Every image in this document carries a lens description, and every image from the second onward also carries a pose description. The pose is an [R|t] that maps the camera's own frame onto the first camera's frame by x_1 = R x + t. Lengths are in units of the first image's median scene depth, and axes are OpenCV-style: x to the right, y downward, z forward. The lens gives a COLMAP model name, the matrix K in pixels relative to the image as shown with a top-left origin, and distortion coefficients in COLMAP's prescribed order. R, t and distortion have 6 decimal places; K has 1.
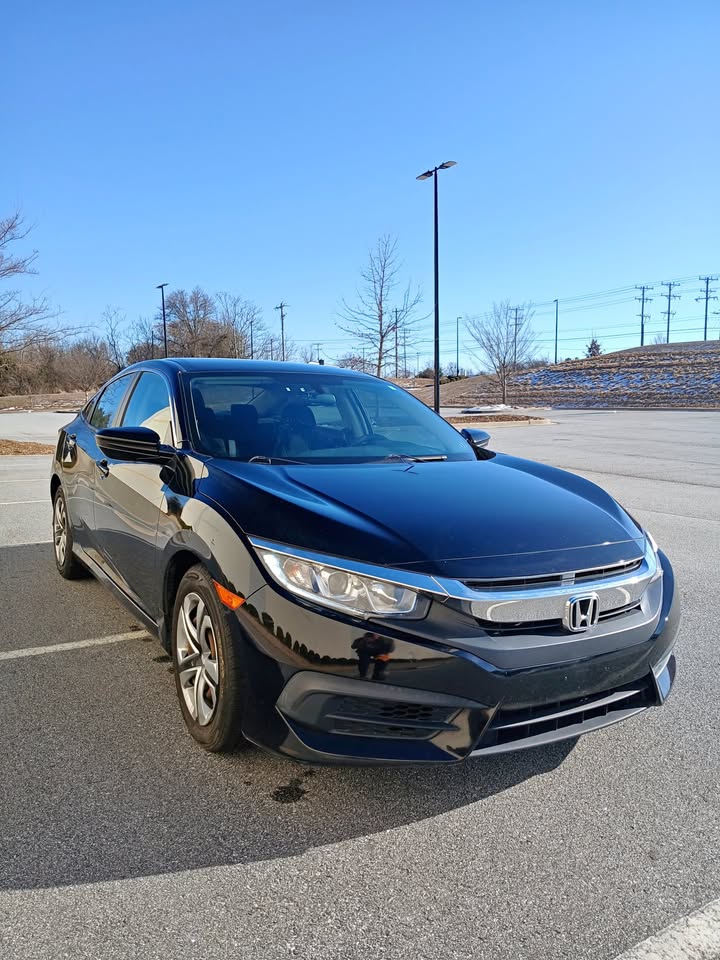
lens RADIAL K [[751.2, 0, 361.2], [0, 751.2, 481.6], [0, 0, 1]] dist [0.014204, -0.003871]
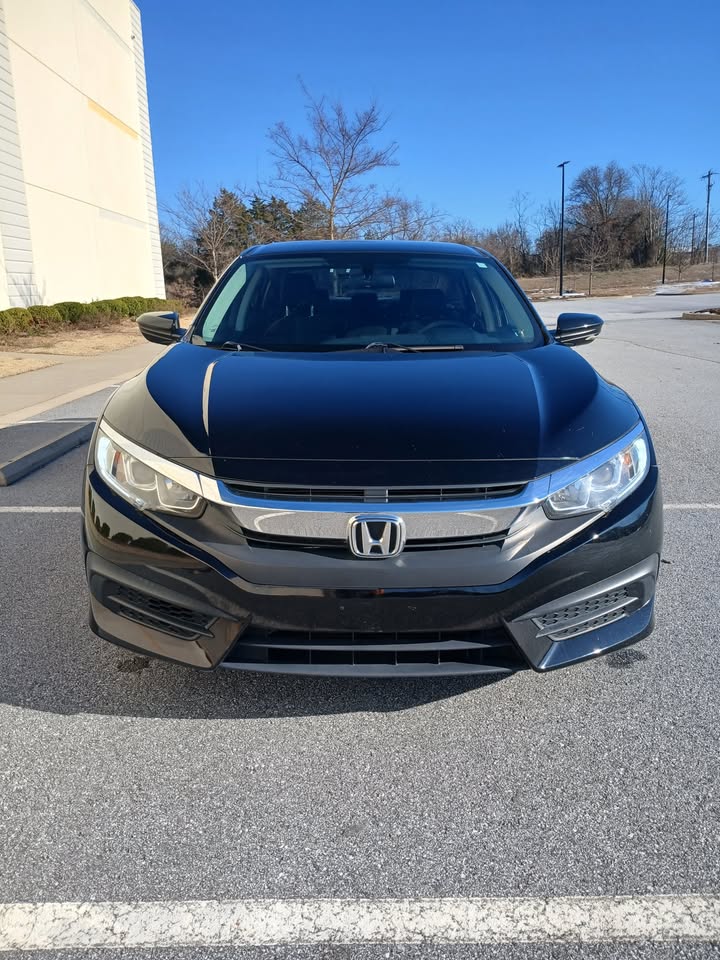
lens RADIAL K [[751.2, 0, 358.7], [0, 751.2, 478.3], [0, 0, 1]] dist [0.014204, -0.003871]
pose [[0.867657, 0.106283, -0.485670, 0.468436], [-0.037265, 0.988037, 0.149646, -0.009646], [0.495765, -0.111743, 0.861238, 0.194645]]
